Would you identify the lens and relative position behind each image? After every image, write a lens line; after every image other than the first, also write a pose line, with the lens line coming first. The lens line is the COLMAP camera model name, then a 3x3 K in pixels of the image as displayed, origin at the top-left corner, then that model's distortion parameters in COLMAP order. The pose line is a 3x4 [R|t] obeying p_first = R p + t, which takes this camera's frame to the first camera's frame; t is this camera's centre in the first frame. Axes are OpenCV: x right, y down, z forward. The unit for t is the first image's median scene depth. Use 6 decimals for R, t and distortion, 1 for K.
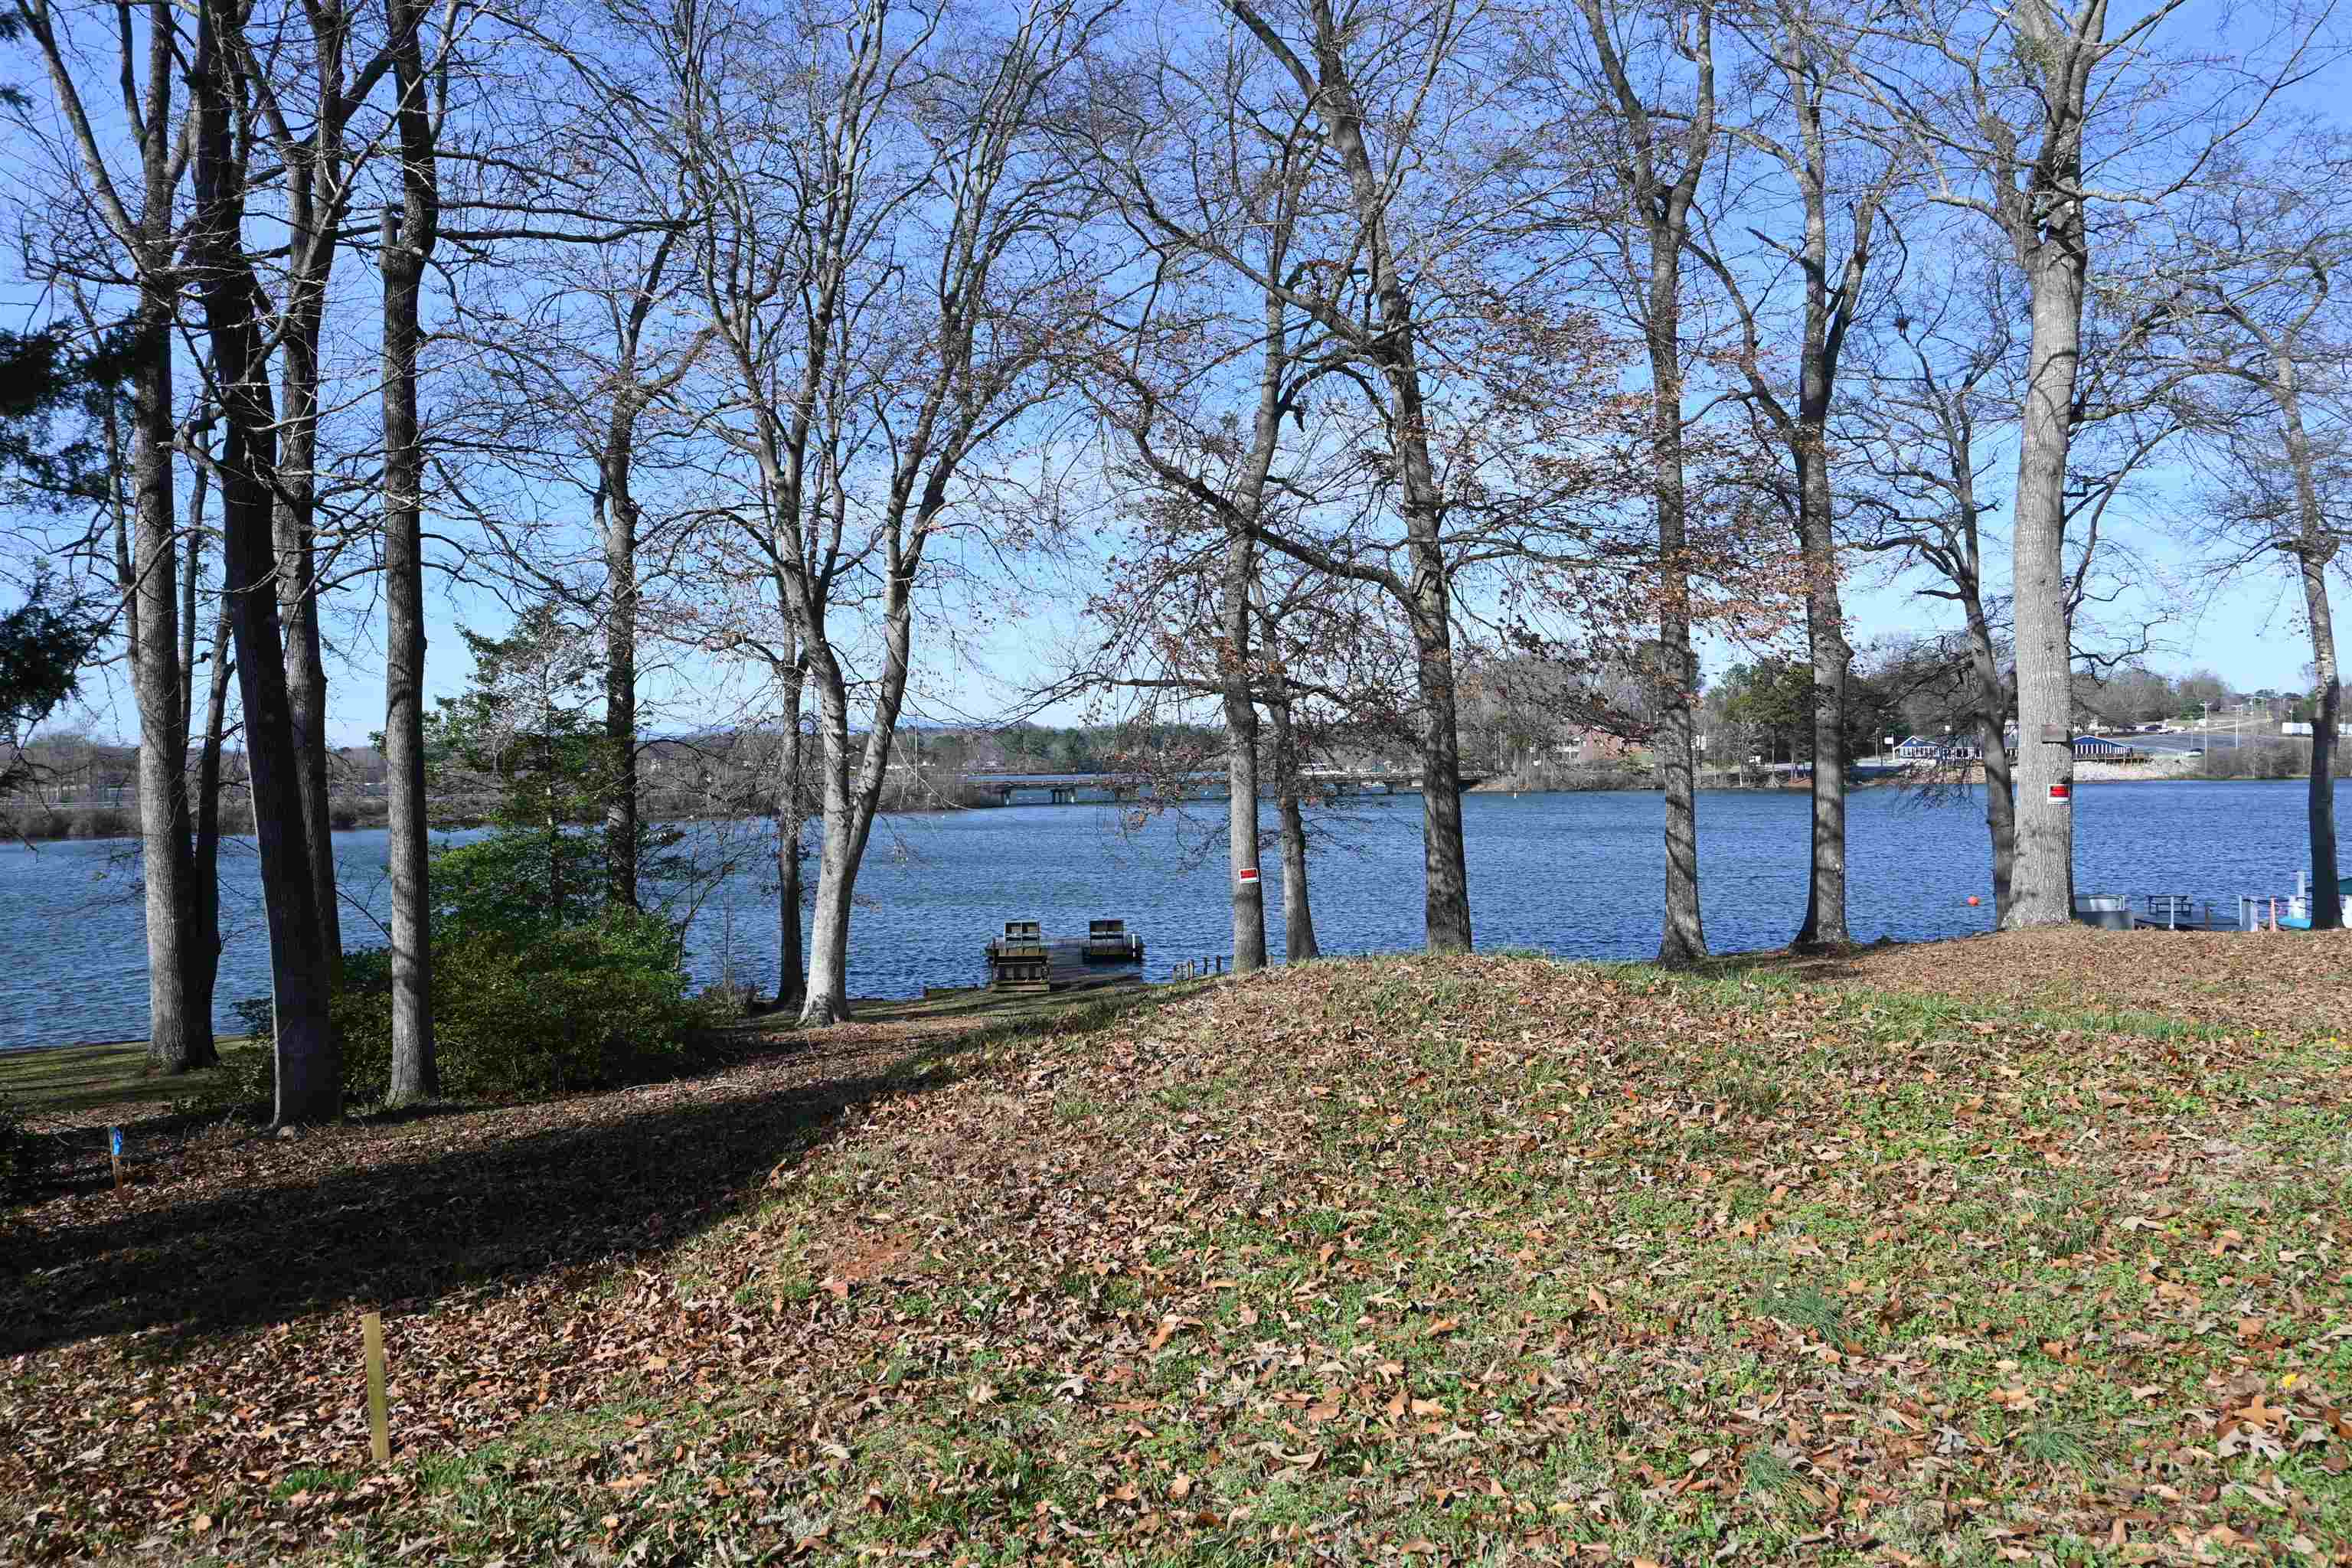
lens RADIAL K [[1764.5, 0, 1176.0], [0, 1764.5, 784.0], [0, 0, 1]] dist [-0.003638, -0.002140]
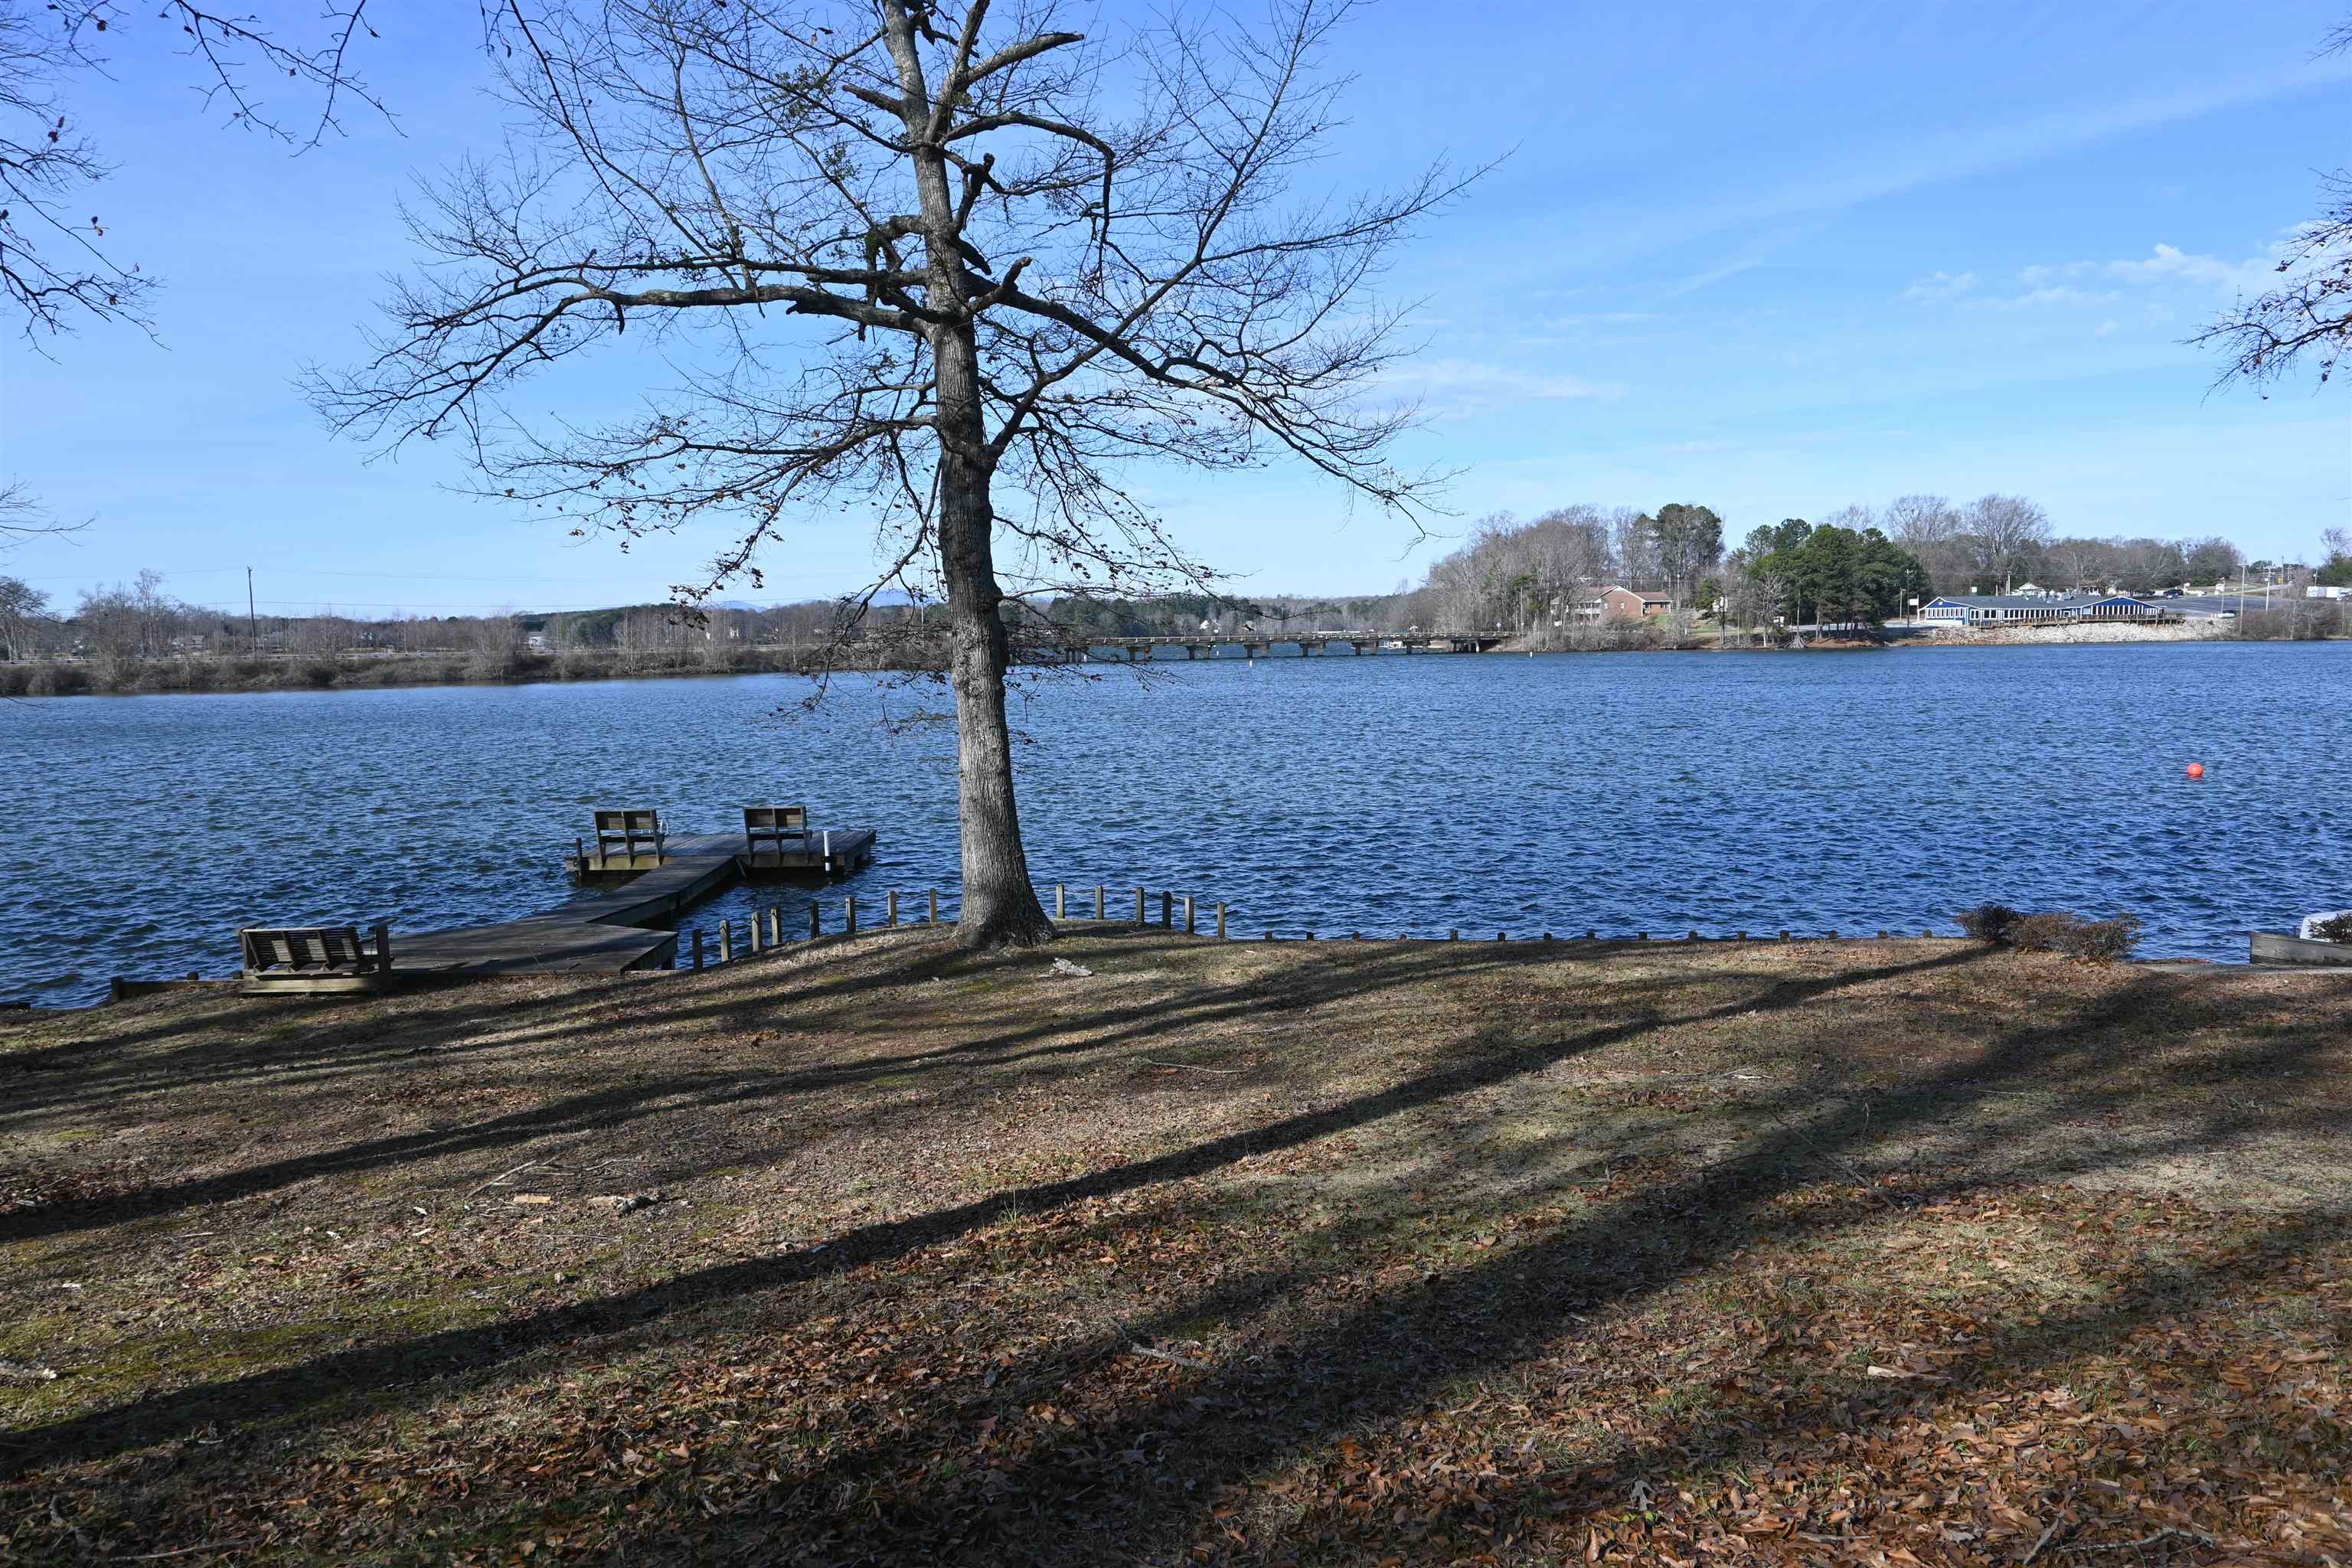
lens RADIAL K [[1593.0, 0, 1176.0], [0, 1593.0, 784.0], [0, 0, 1]] dist [0.000098, 0.003884]
pose [[0.999449, 0.002963, -0.033053, 0.024887], [-0.000256, 0.996665, 0.081598, 0.006480], [0.033185, -0.081545, 0.996117, 0.114790]]
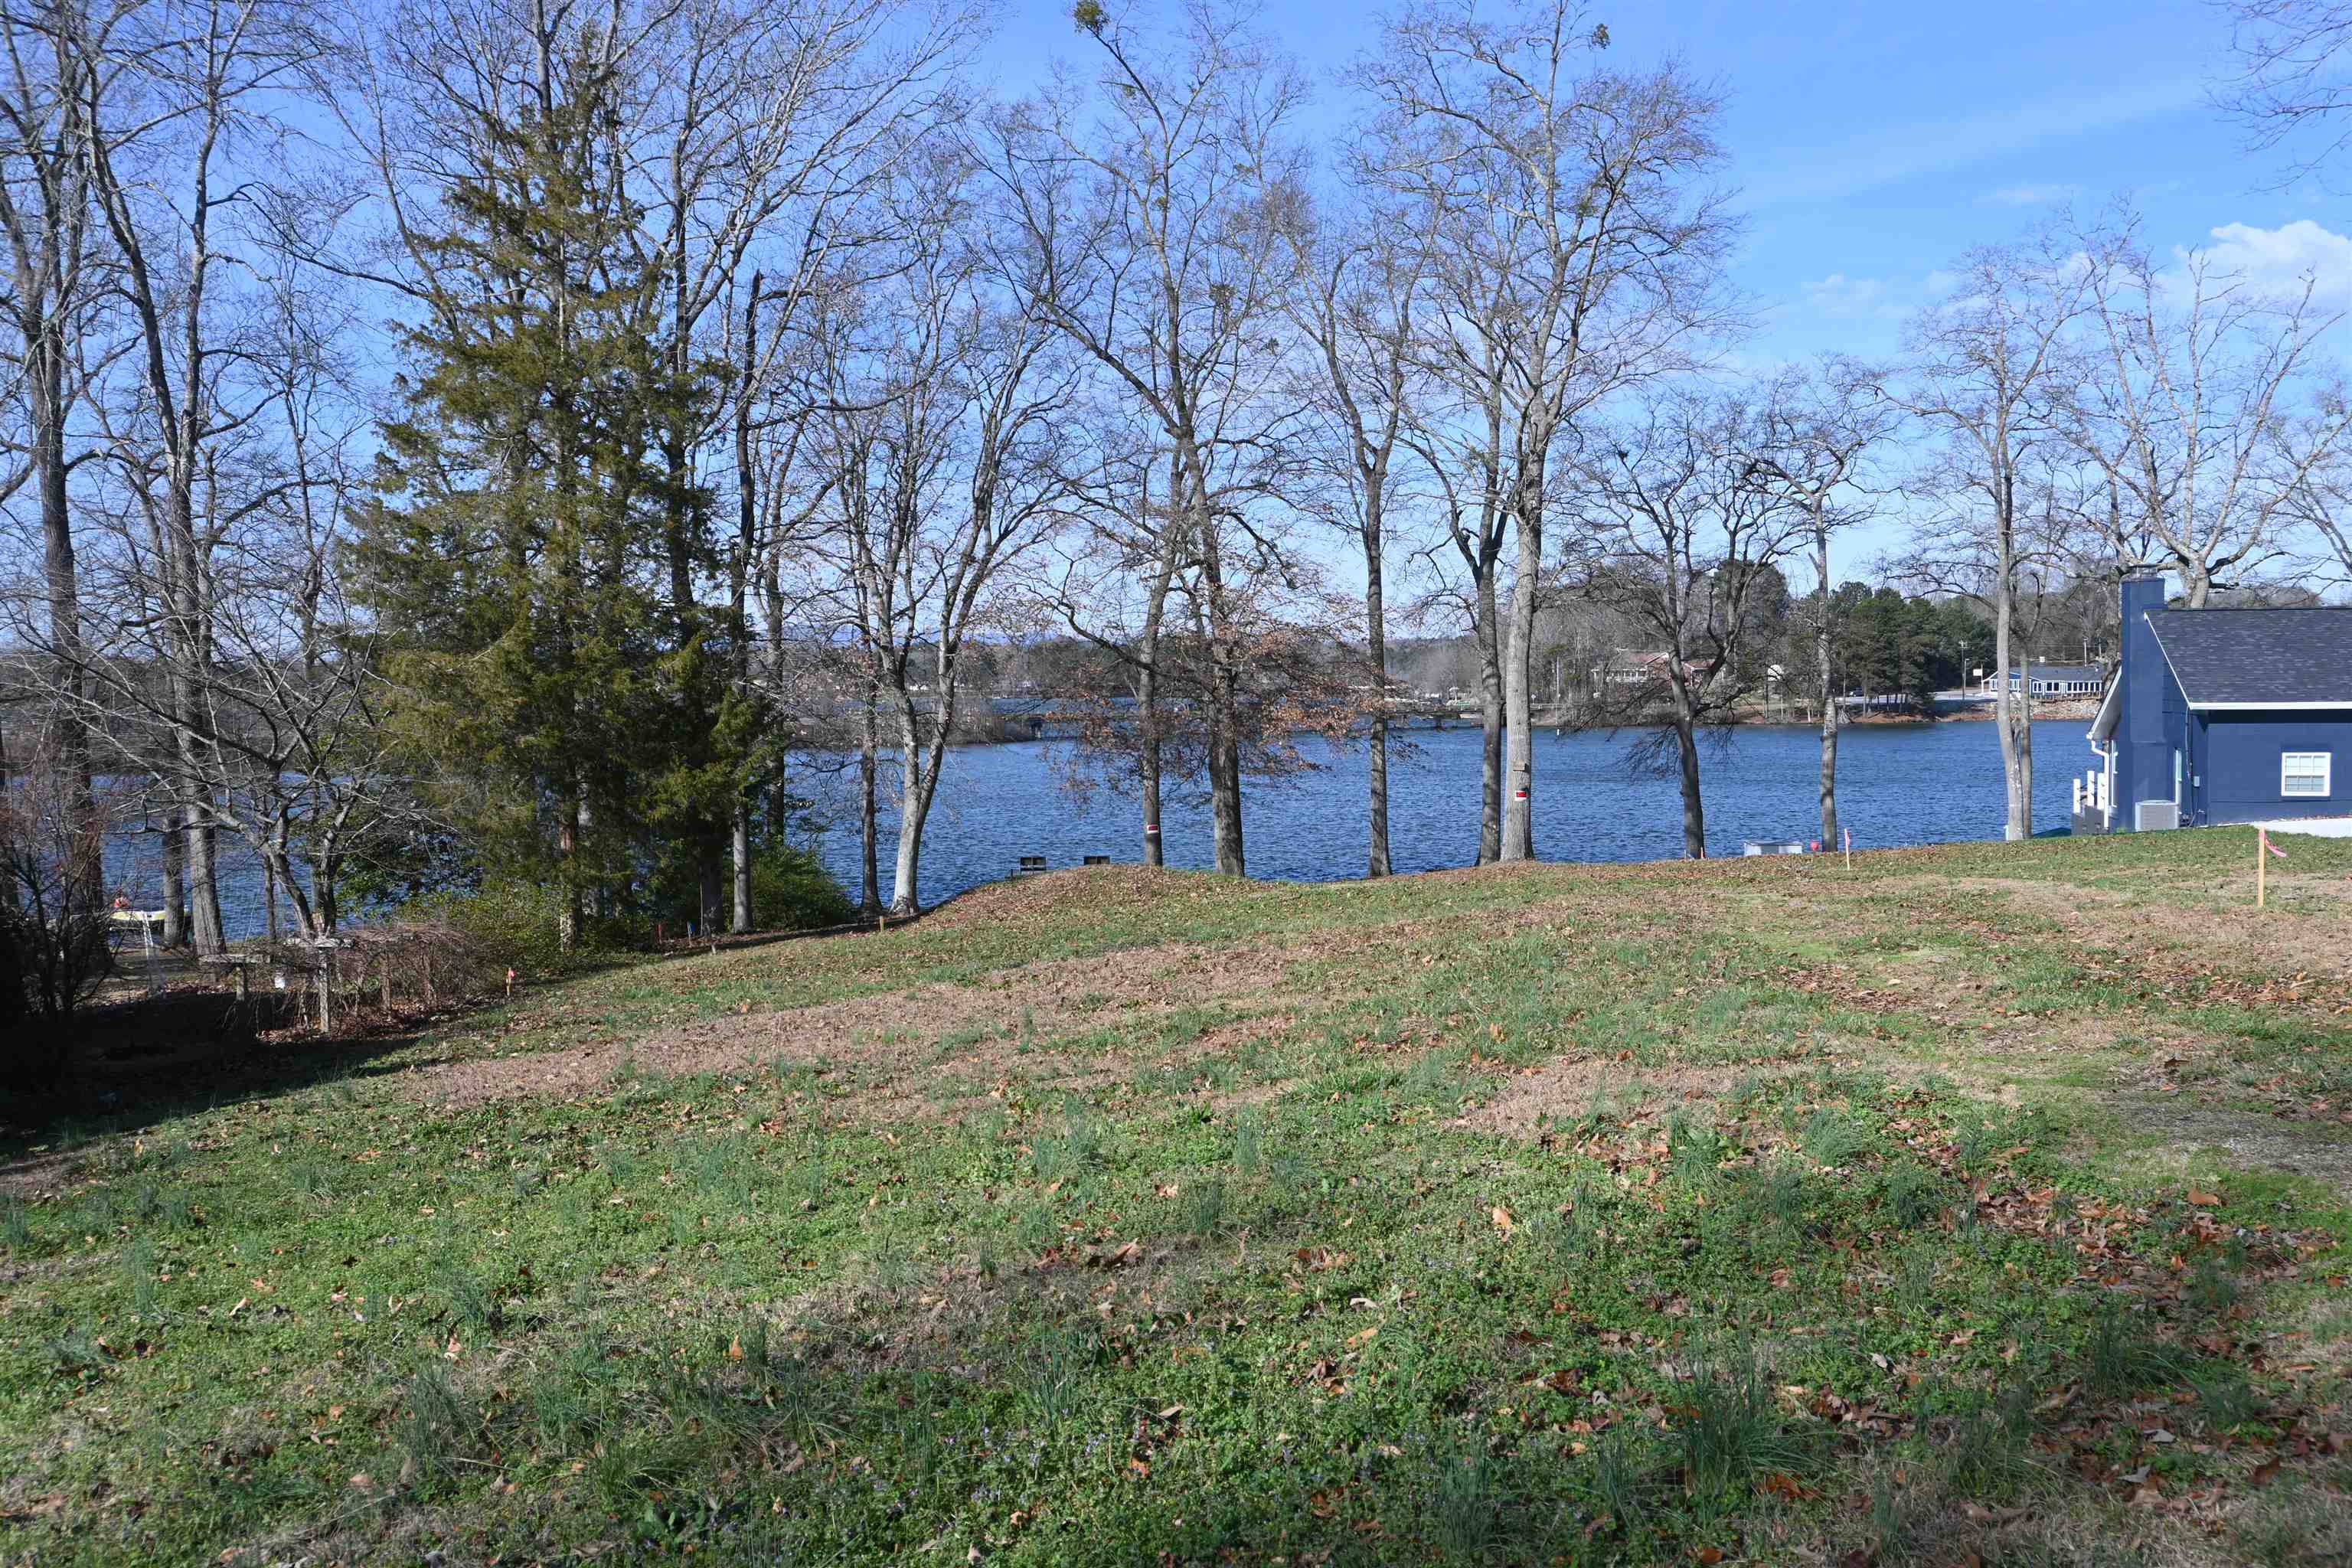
lens RADIAL K [[2009.4, 0, 1176.0], [0, 2009.4, 784.0], [0, 0, 1]] dist [-0.005556, -0.000677]
pose [[0.999517, 0.007808, -0.030088, 0.015186], [-0.006571, 0.999138, 0.040987, -0.008839], [0.030382, -0.040770, 0.998707, -0.116187]]
